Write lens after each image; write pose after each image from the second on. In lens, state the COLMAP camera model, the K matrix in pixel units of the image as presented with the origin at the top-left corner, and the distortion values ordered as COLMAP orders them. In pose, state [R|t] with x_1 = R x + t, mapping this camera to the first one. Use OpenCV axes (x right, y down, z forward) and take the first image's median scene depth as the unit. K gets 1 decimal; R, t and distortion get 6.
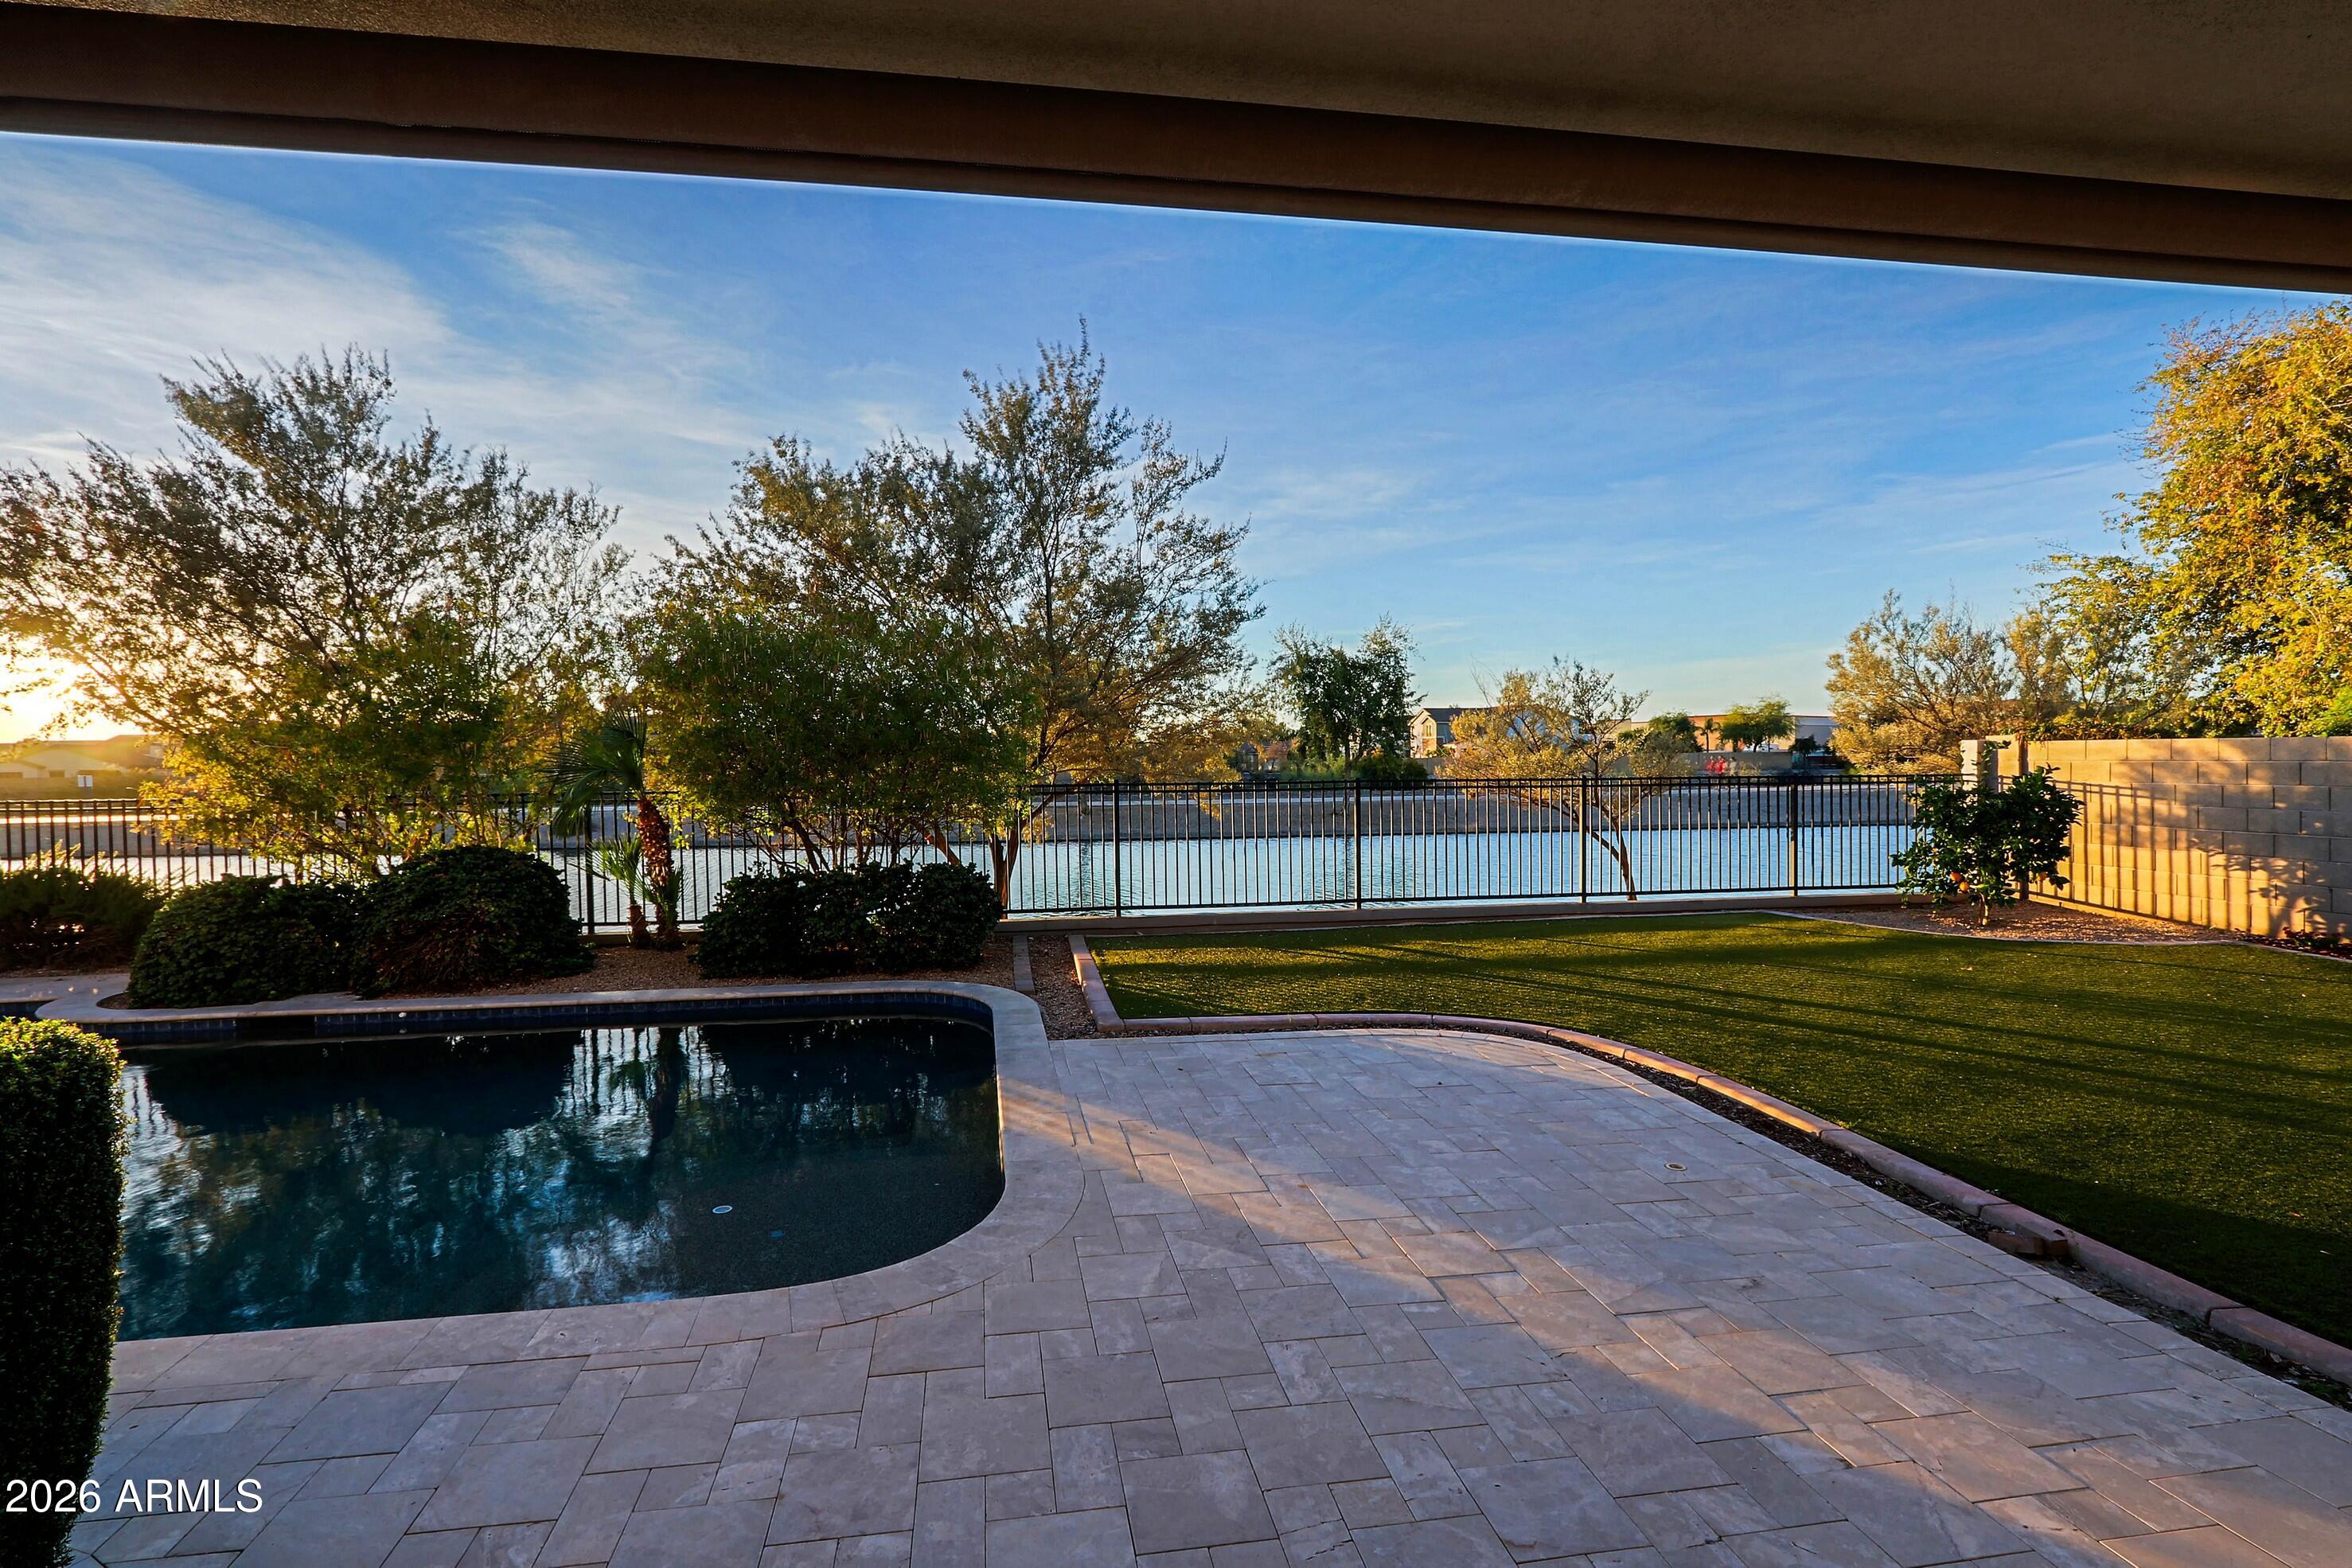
lens RADIAL K [[1138.1, 0, 1160.2], [0, 1138.1, 785.6], [0, 0, 1]] dist [-0.008621, 0.001192]
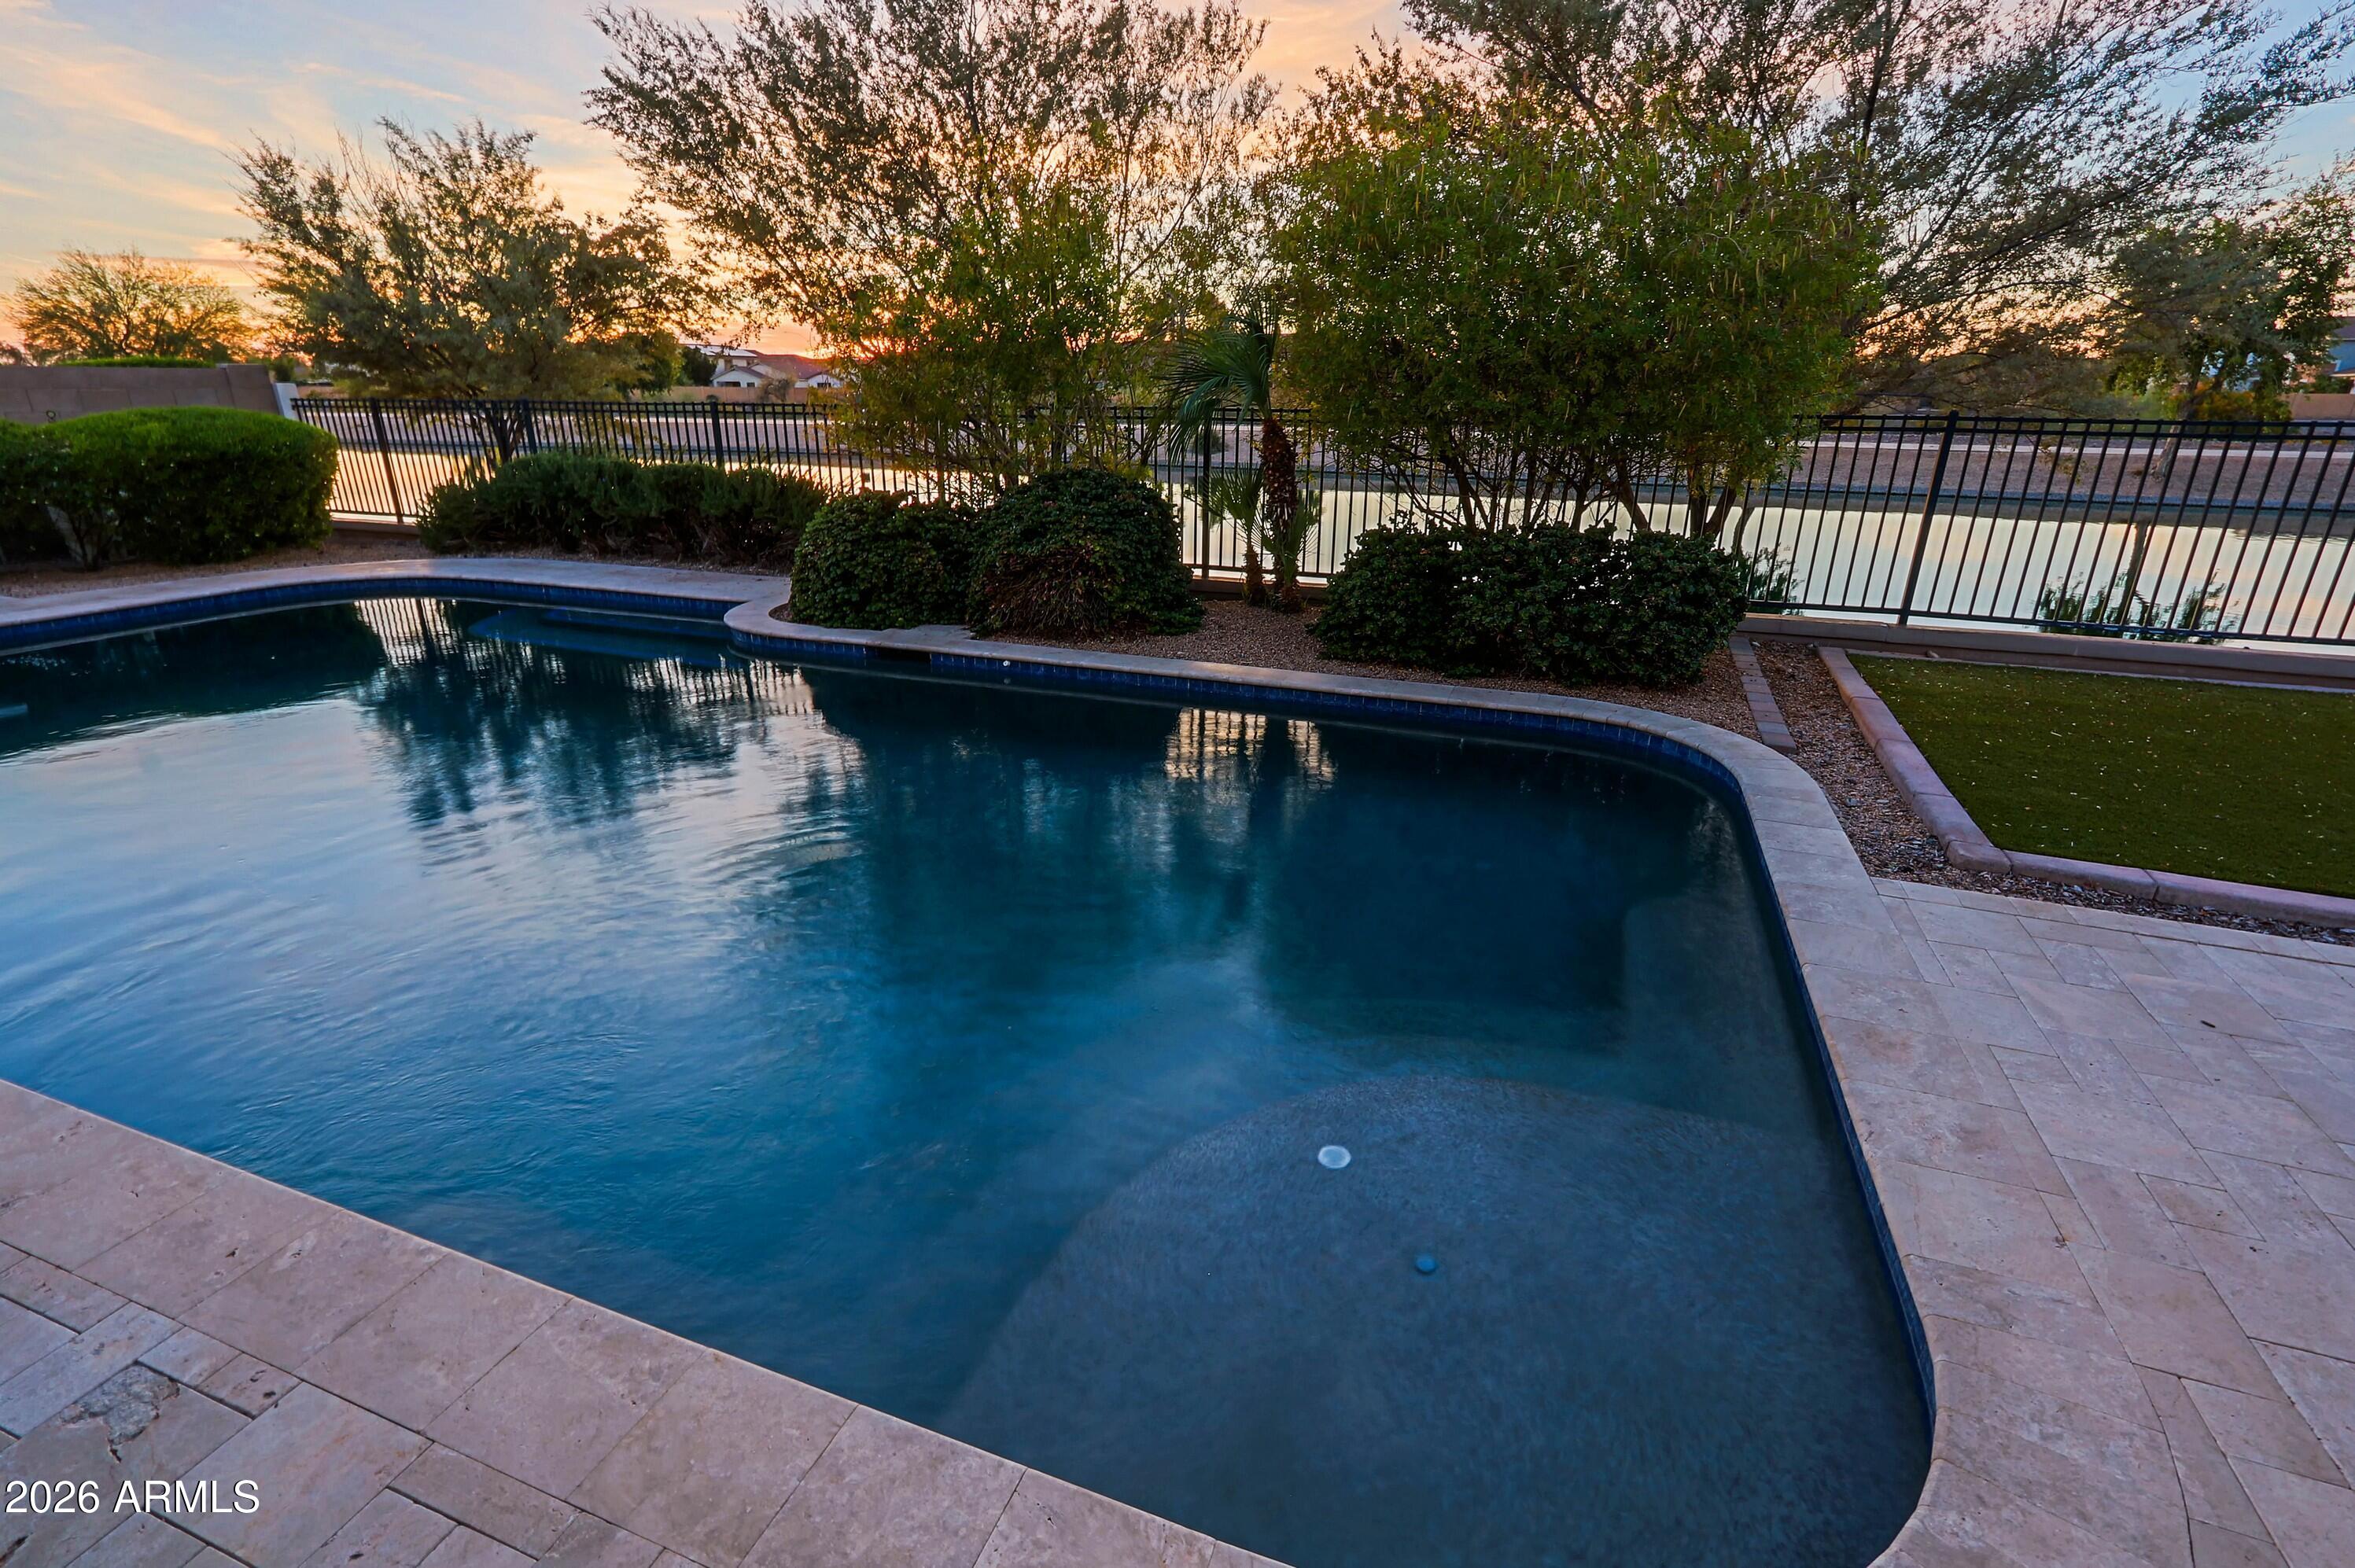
lens RADIAL K [[1115.9, 0, 1138.4], [0, 1115.9, 817.7], [0, 0, 1]] dist [-0.007612, 0.001674]
pose [[0.857527, 0.200312, -0.473839, -0.102385], [-0.025555, 0.936527, 0.349662, 0.003357], [0.513804, -0.287736, 0.808216, 0.230994]]
